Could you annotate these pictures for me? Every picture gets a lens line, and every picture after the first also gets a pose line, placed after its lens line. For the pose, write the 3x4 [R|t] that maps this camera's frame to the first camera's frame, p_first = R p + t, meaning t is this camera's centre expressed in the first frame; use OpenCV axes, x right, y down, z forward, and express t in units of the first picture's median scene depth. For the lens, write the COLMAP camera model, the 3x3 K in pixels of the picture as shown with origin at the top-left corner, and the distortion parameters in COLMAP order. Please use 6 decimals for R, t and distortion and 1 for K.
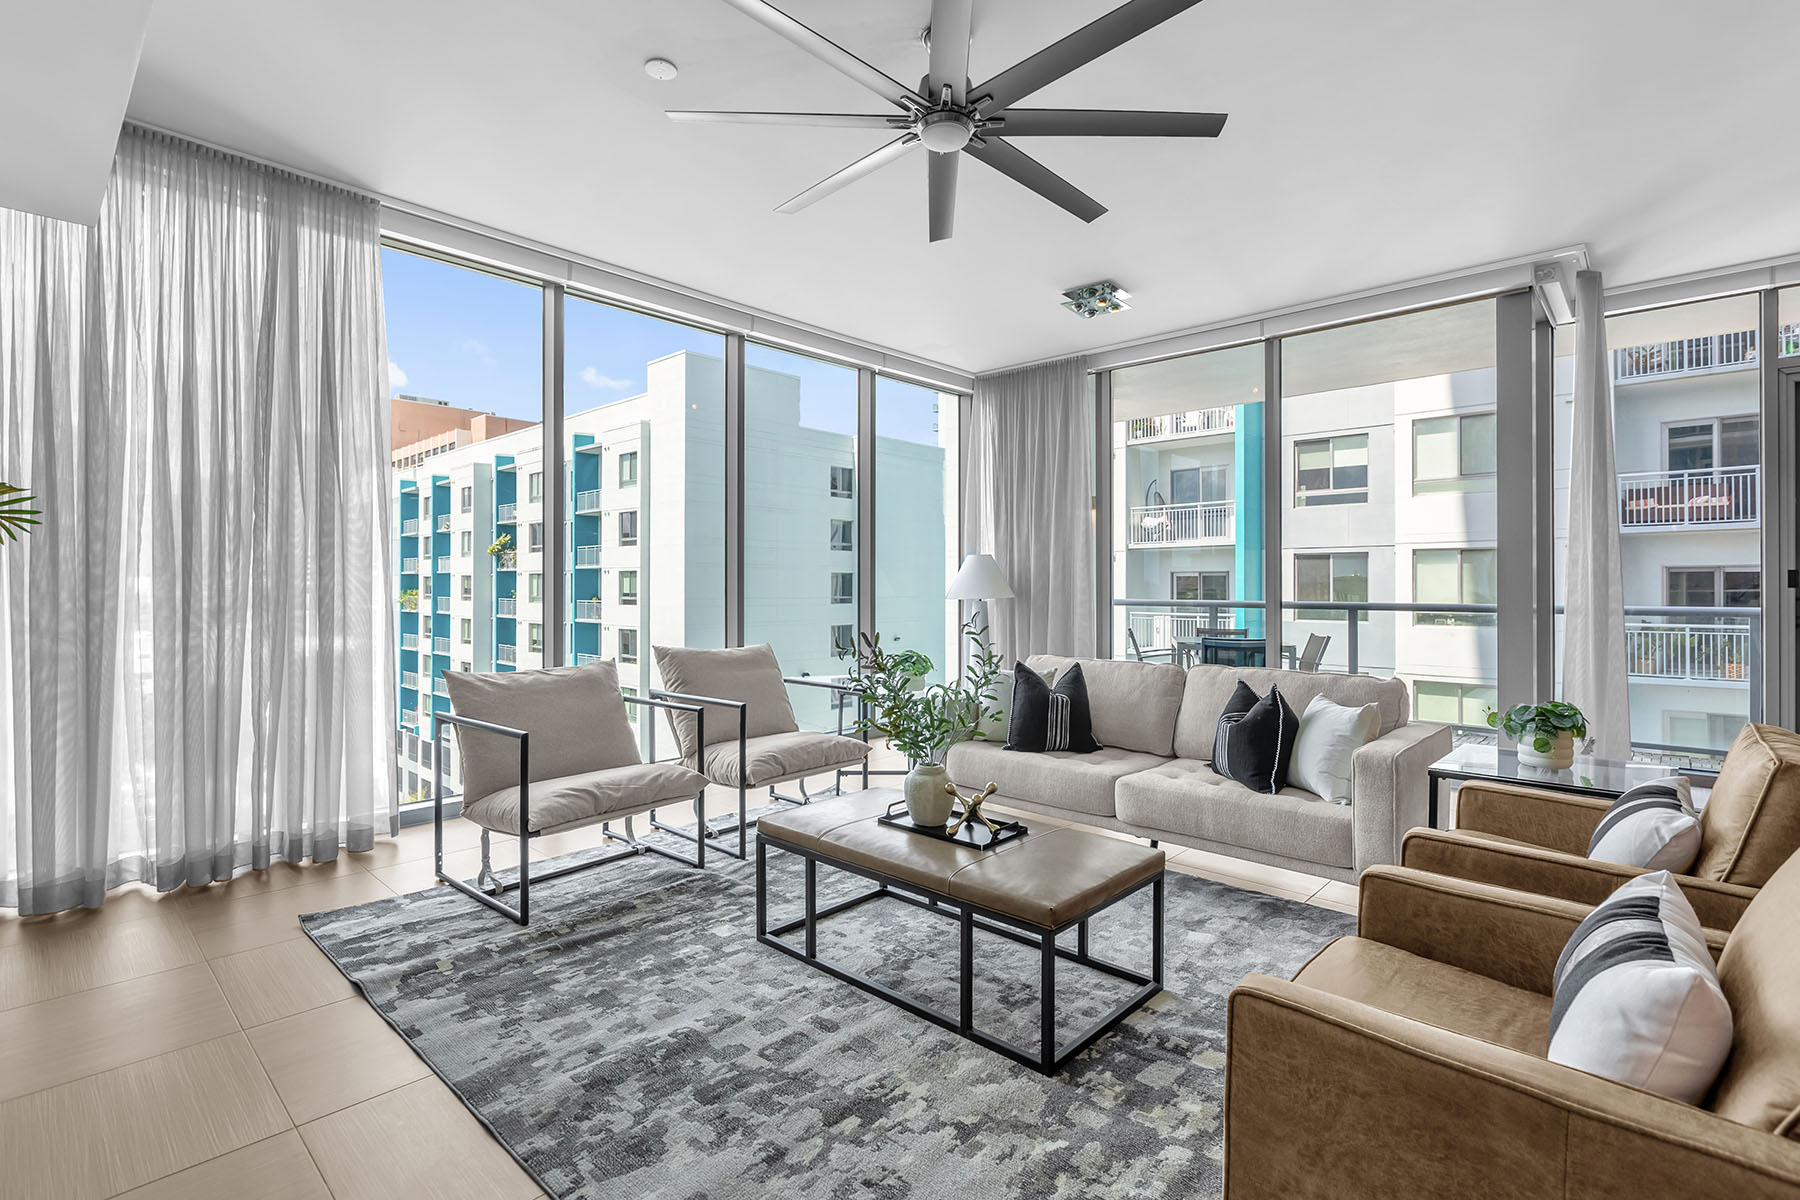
lens RADIAL K [[846.8, 0, 905.3], [0, 846.8, 589.3], [0, 0, 1]] dist [-0.002824, -0.000828]
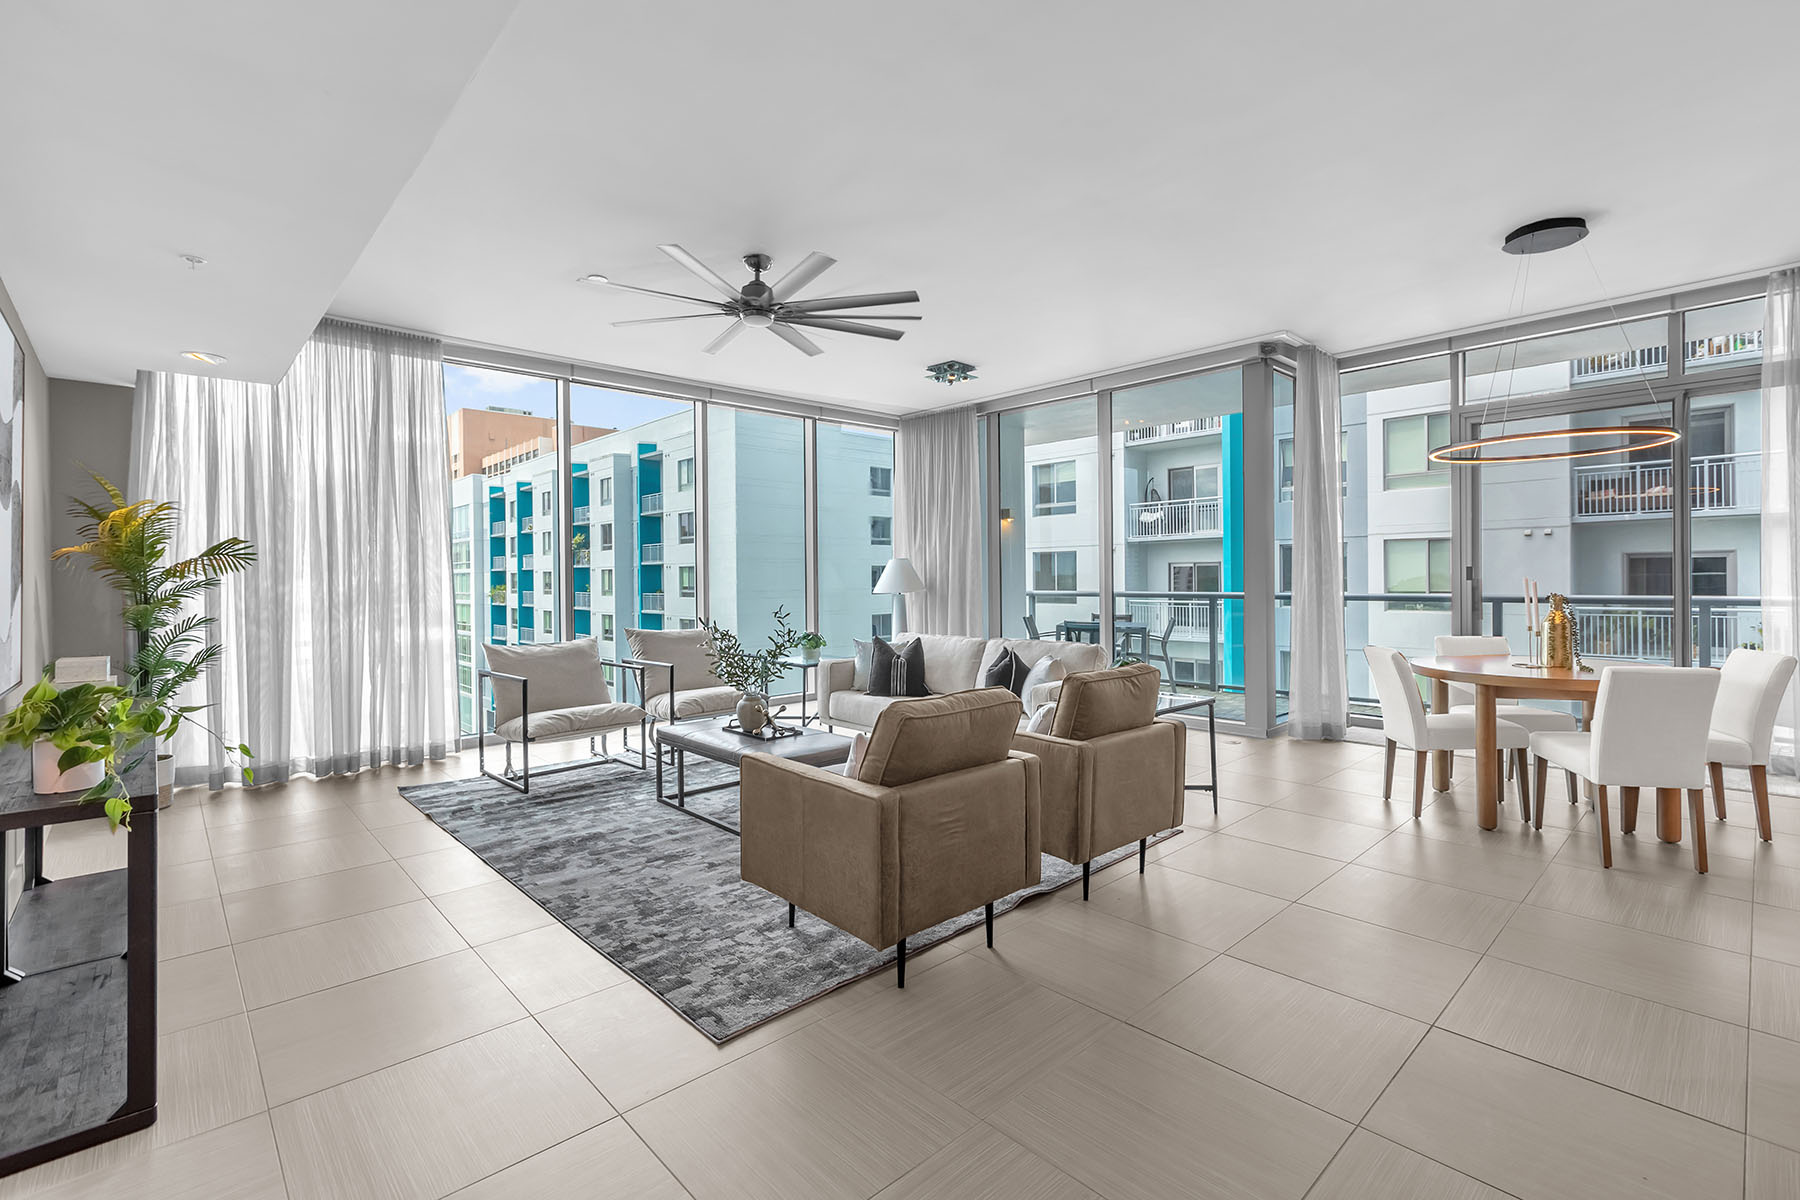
lens RADIAL K [[818.2, 0, 899.5], [0, 818.2, 587.7], [0, 0, 1]] dist [0.002834, 0.000515]
pose [[0.996869, -0.009769, -0.078463, 0.305463], [0.010573, 0.999896, 0.009827, -0.013874], [0.078359, -0.010626, 0.996869, -0.405879]]
